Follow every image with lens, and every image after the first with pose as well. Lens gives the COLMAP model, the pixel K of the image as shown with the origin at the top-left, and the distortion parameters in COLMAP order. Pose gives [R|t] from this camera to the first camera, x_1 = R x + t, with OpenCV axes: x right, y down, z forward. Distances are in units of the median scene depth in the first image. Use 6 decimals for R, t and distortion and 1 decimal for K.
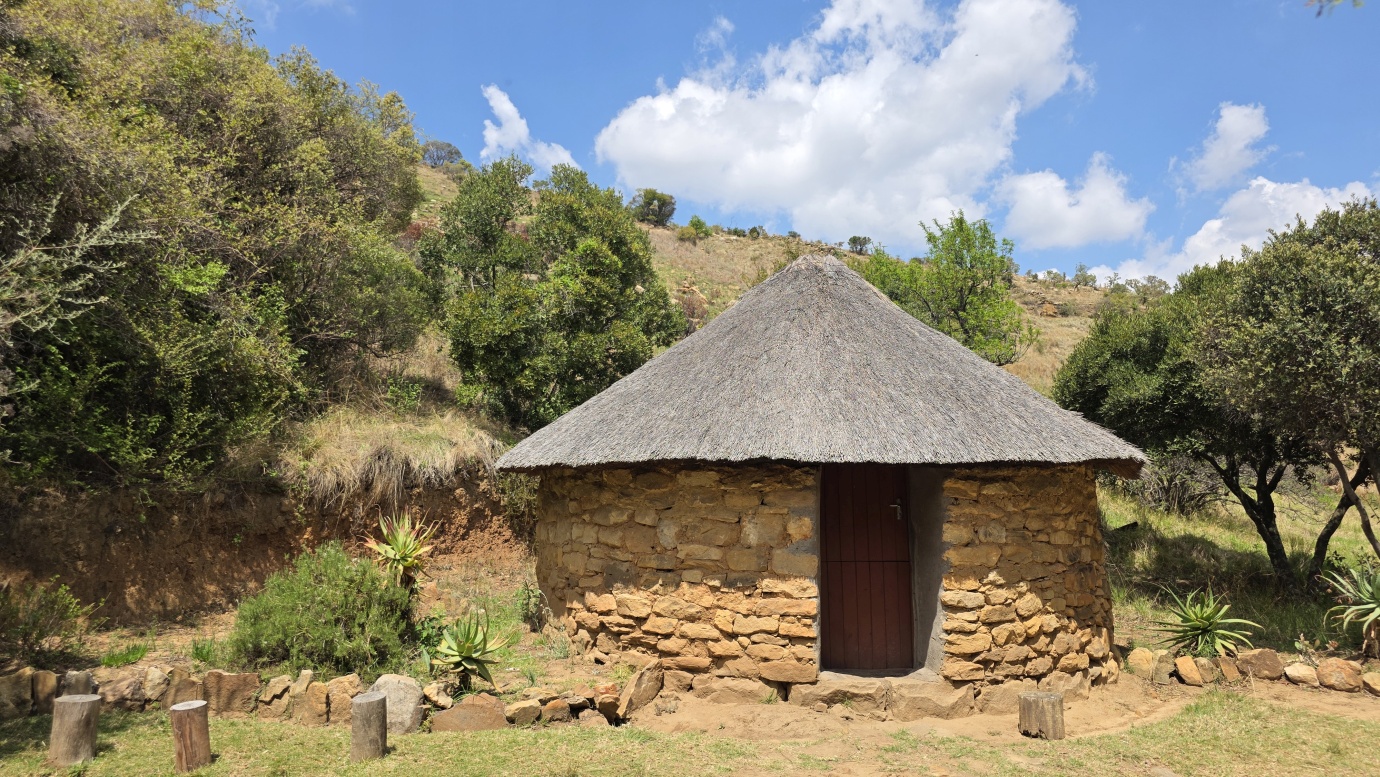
lens RADIAL K [[936.0, 0, 690.0], [0, 936.0, 388.6], [0, 0, 1]] dist [0.000565, 0.000161]
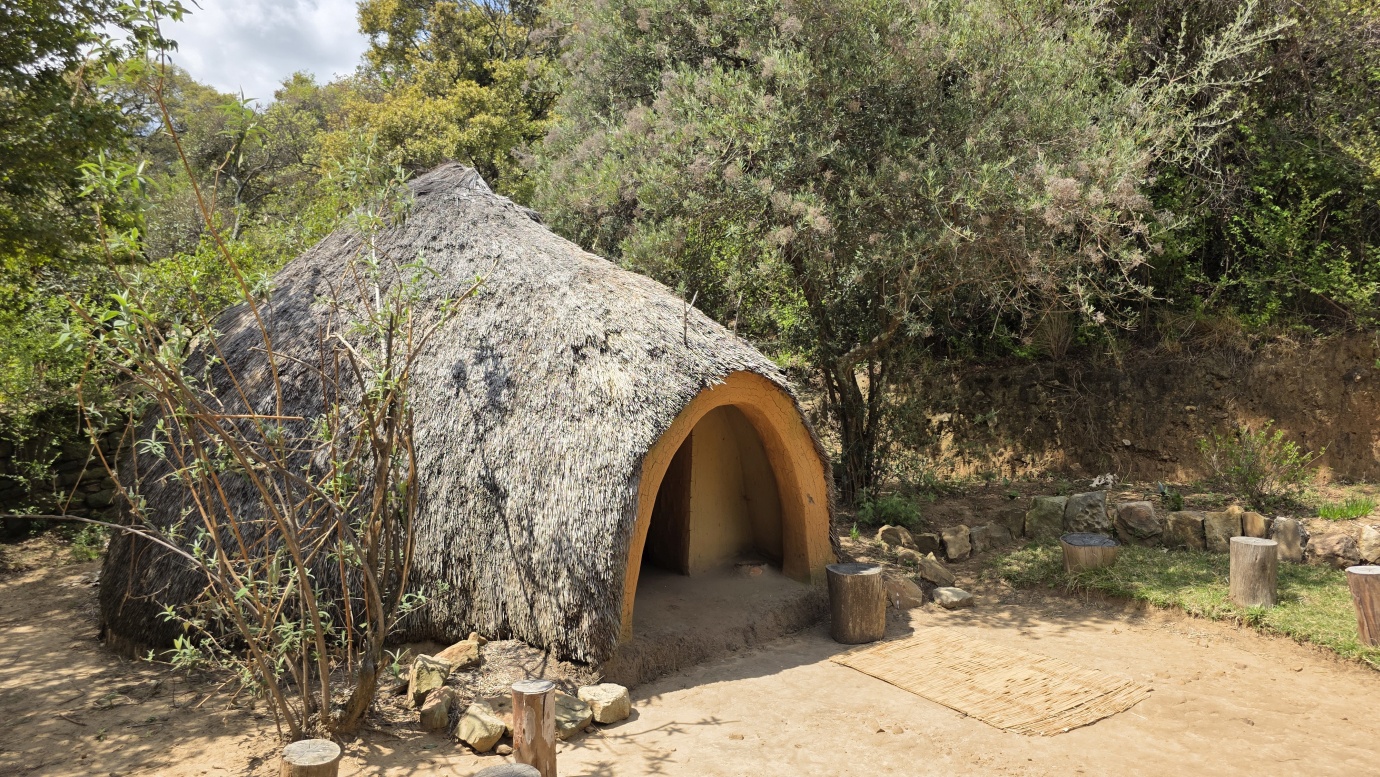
lens RADIAL K [[936.0, 0, 690.0], [0, 936.0, 388.1], [0, 0, 1]] dist [0.000565, 0.000161]
pose [[0.330633, 0.007216, -0.943732, 0.042814], [0.130634, 0.989995, 0.053337, 0.037401], [0.934675, -0.140919, 0.326382, 0.128157]]
